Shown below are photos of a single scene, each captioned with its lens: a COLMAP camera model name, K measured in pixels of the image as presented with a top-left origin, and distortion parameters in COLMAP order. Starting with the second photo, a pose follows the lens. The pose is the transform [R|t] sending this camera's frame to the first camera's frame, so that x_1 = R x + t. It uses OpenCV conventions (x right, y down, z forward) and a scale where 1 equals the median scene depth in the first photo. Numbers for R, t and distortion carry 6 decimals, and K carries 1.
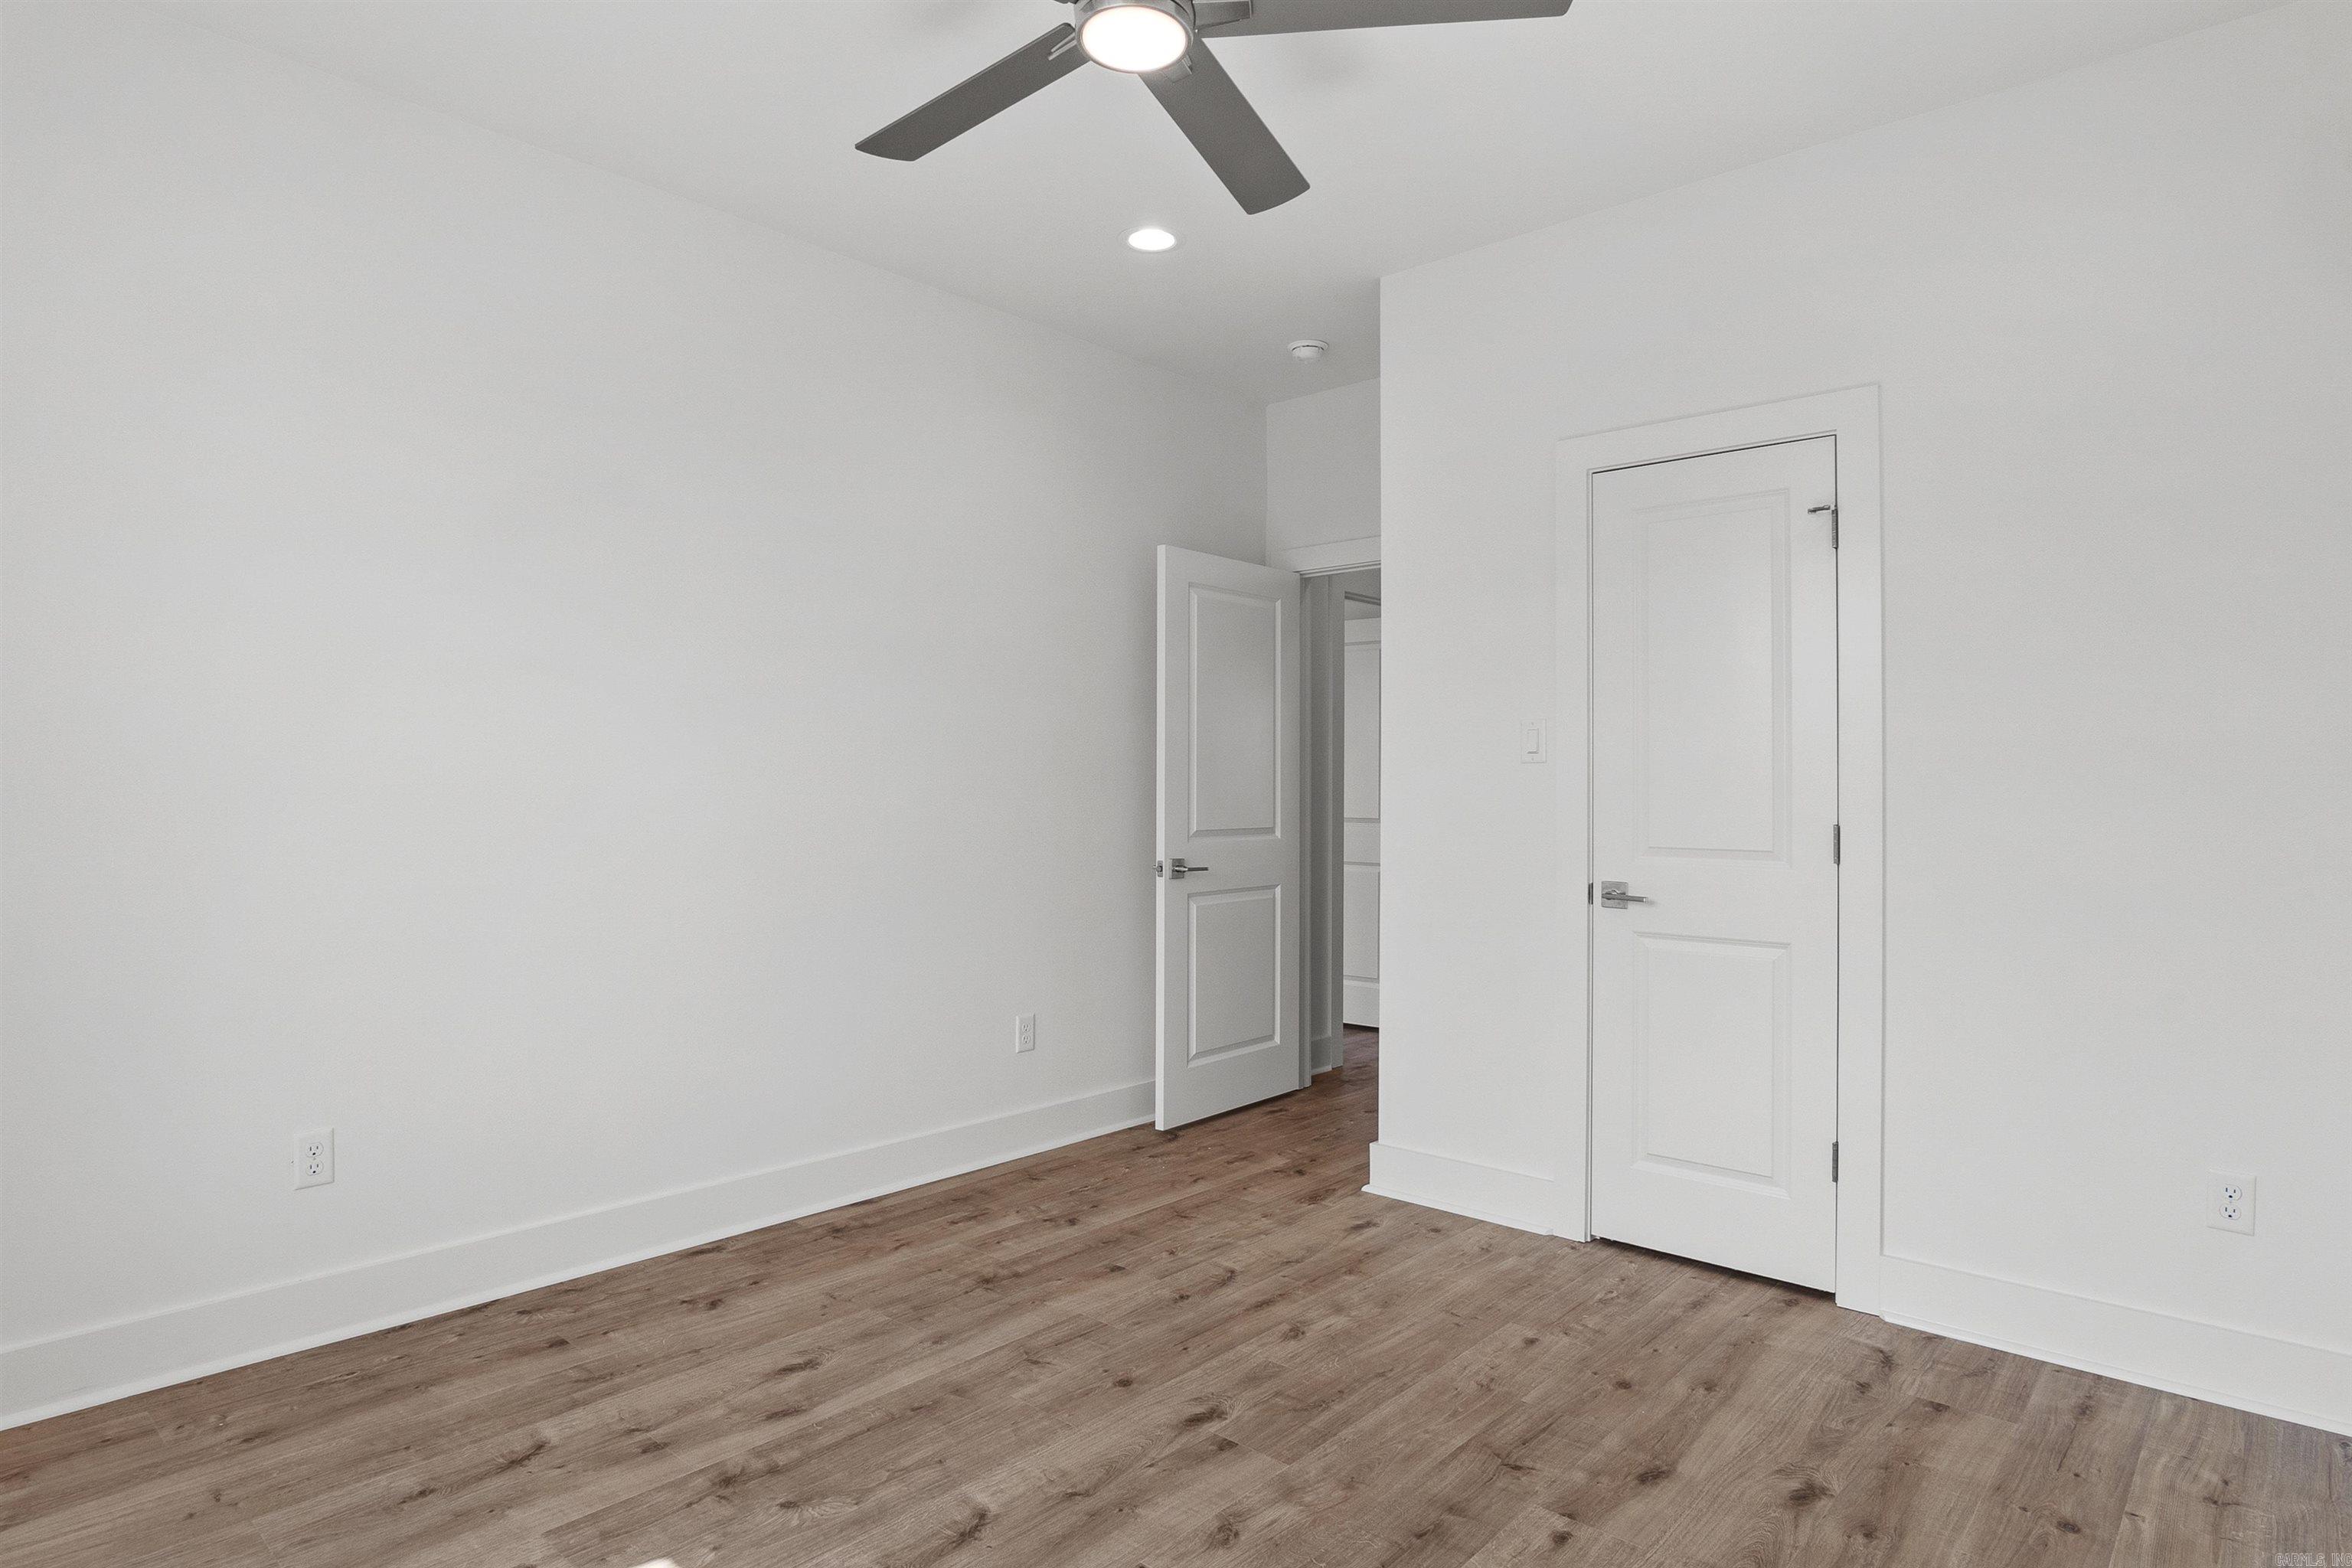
lens RADIAL K [[1287.2, 0, 1180.1], [0, 1287.2, 768.9], [0, 0, 1]] dist [-0.037094, 0.011936]
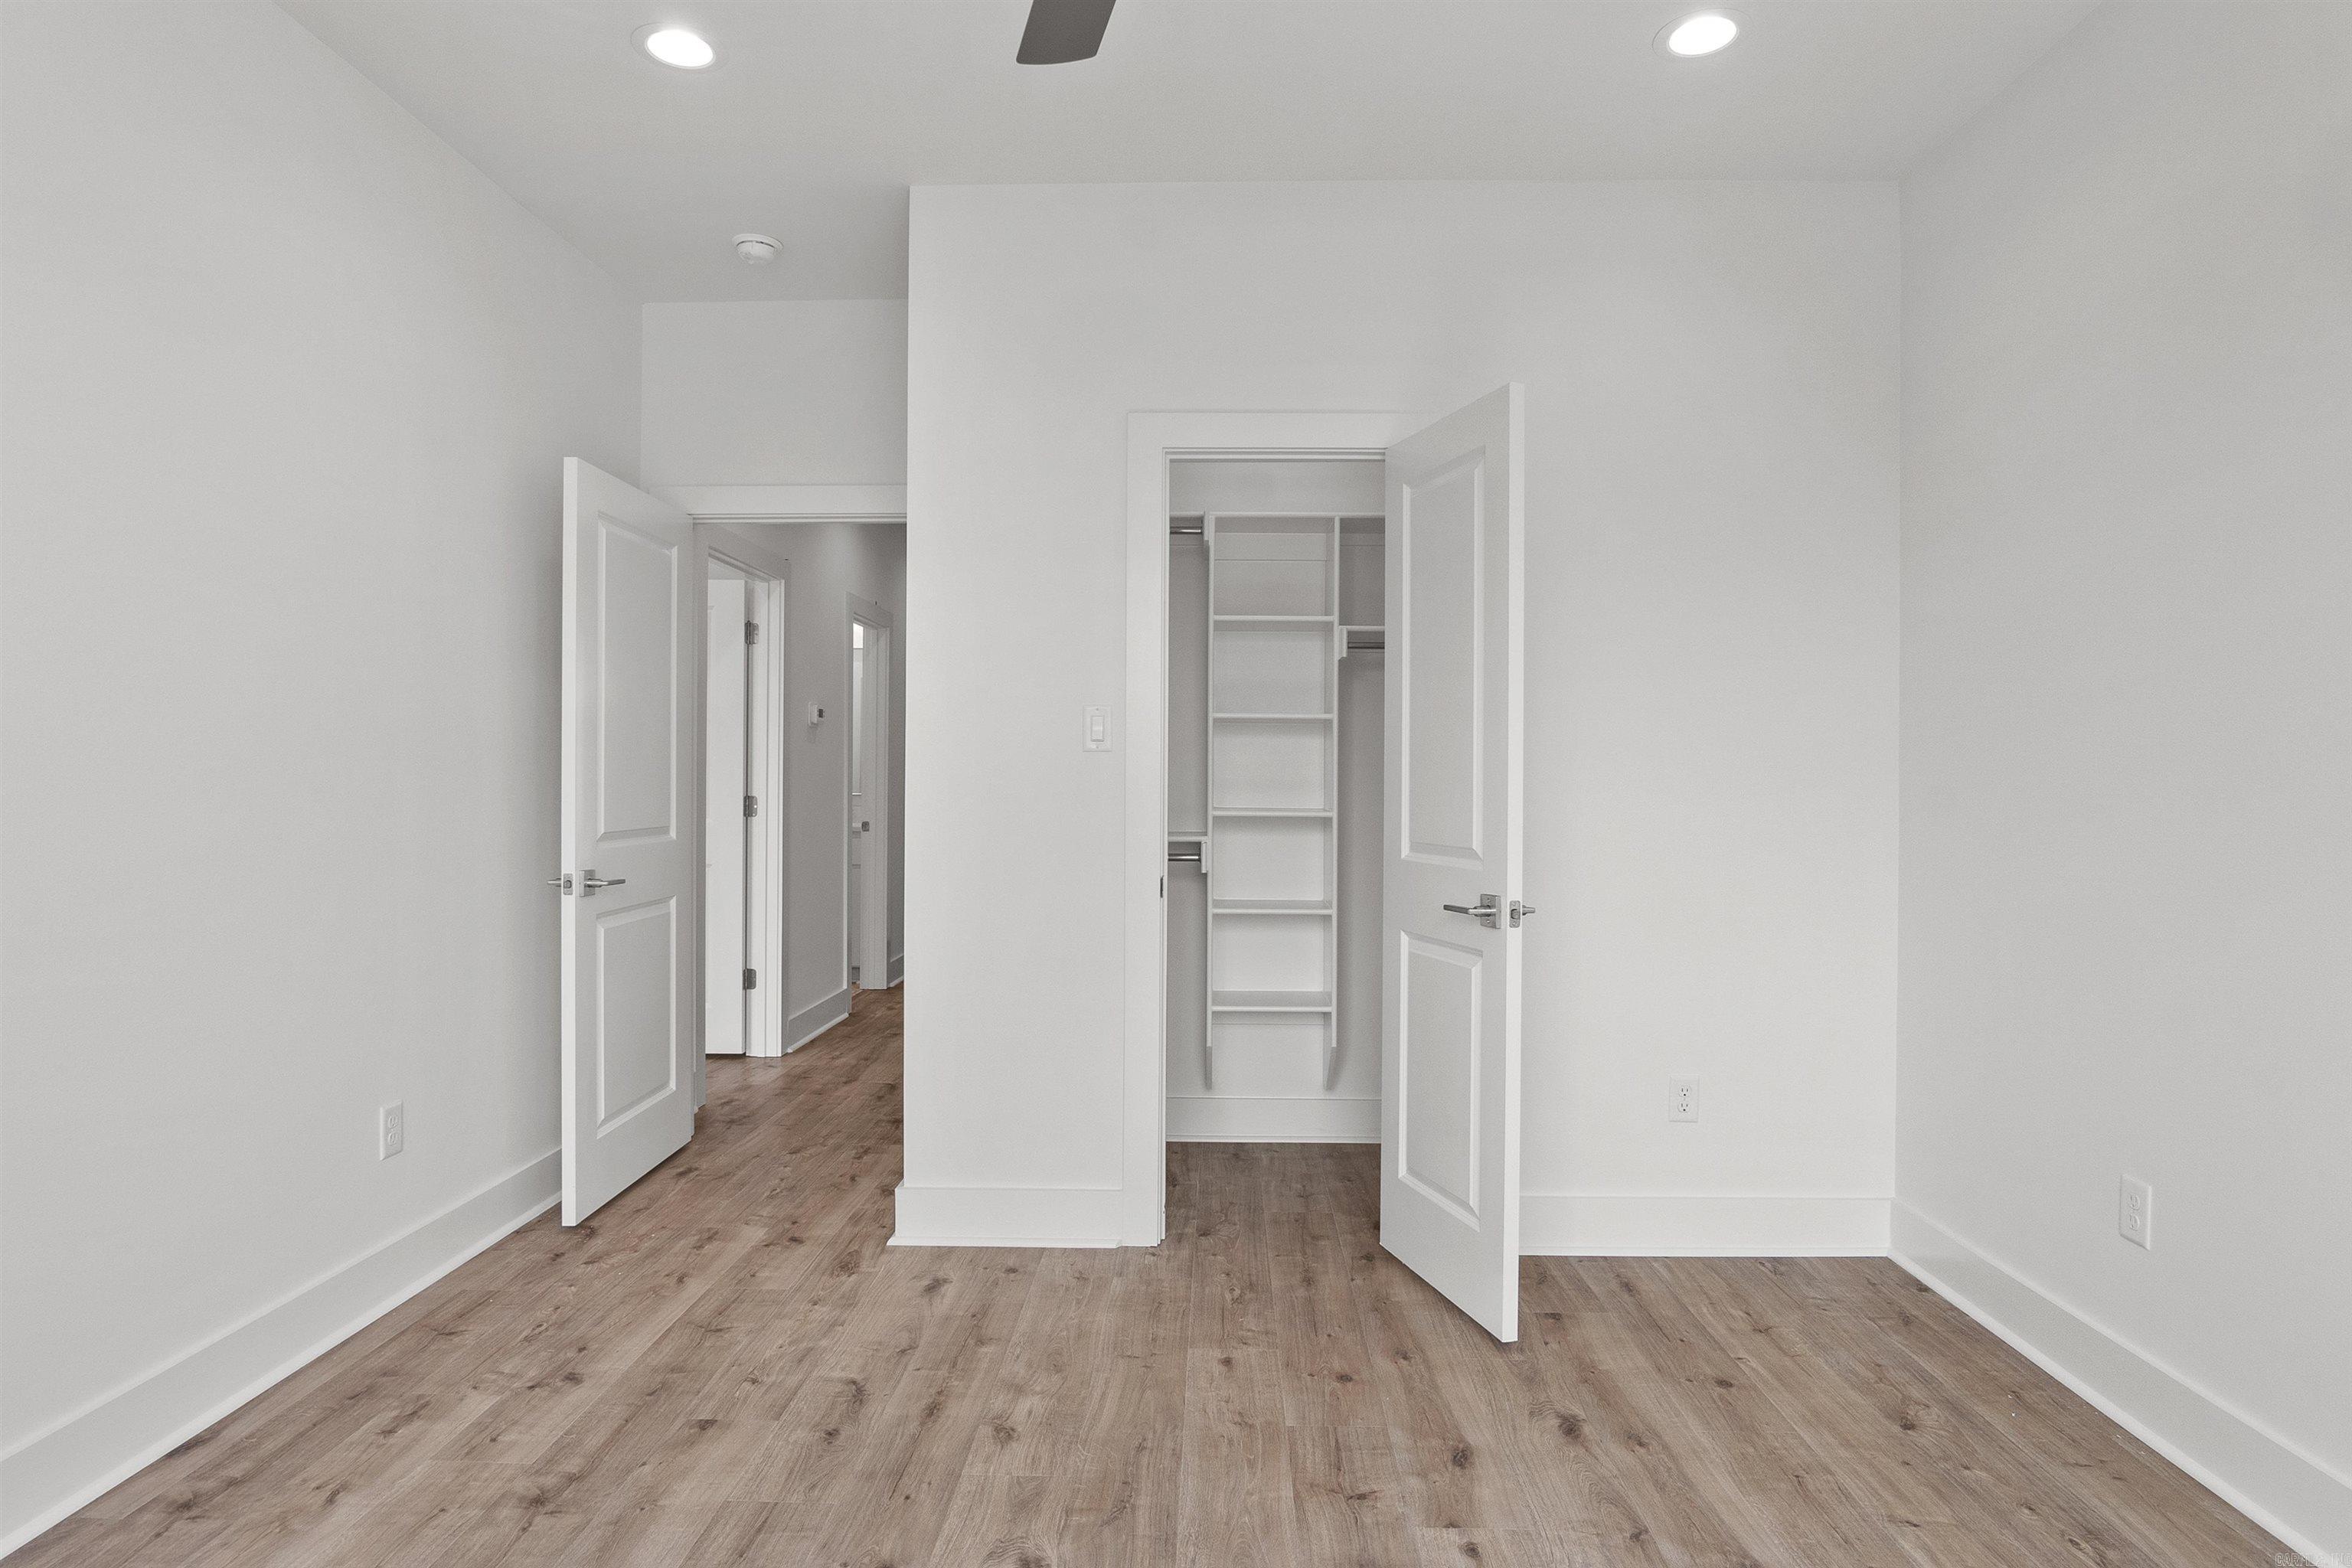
lens RADIAL K [[1295.2, 0, 1176.0], [0, 1295.2, 784.0], [0, 0, 1]] dist [-0.037961, 0.011641]
pose [[0.759981, -0.002925, 0.649939, -0.300350], [-0.010982, 0.999789, 0.017341, 0.001688], [-0.649853, -0.020316, 0.759788, 0.244364]]
